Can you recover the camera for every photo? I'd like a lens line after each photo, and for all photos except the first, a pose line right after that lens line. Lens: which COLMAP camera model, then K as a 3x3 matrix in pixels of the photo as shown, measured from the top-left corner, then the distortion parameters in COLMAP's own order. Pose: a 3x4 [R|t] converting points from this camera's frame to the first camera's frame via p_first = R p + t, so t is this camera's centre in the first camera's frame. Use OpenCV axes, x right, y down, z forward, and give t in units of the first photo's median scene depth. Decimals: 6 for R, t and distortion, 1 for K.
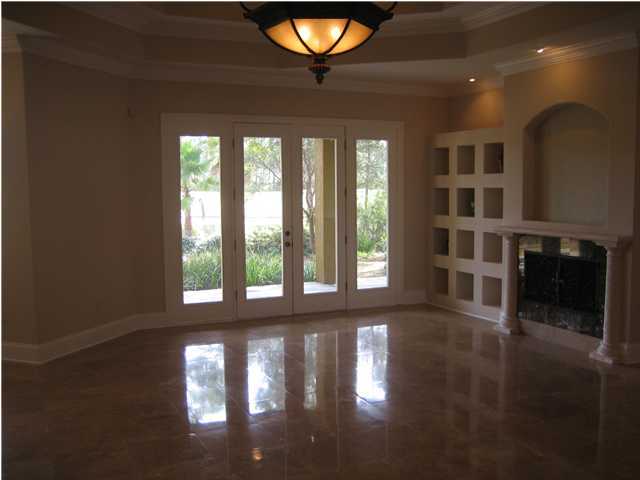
lens RADIAL K [[655.2, 0, 320.0], [0, 655.2, 240.0], [0, 0, 1]] dist [-0.153333, 0.029532]
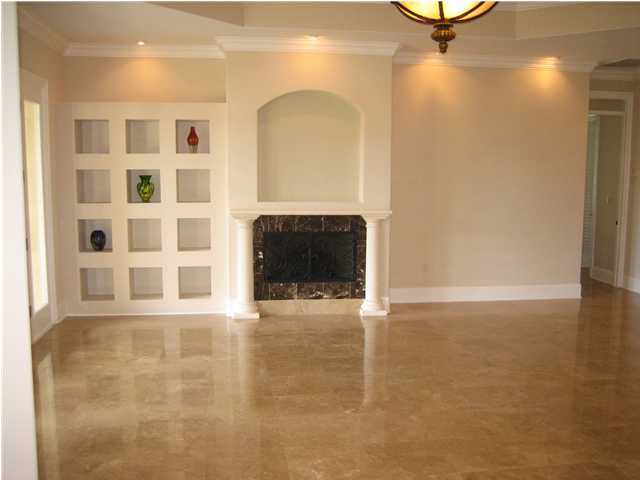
lens RADIAL K [[655.2, 0, 320.0], [0, 655.2, 240.0], [0, 0, 1]] dist [-0.153333, 0.029532]
pose [[0.266360, -0.095669, 0.959114, -0.649193], [0.070995, 0.994306, 0.079463, -0.047322], [-0.961255, 0.046927, 0.271635, 0.659675]]
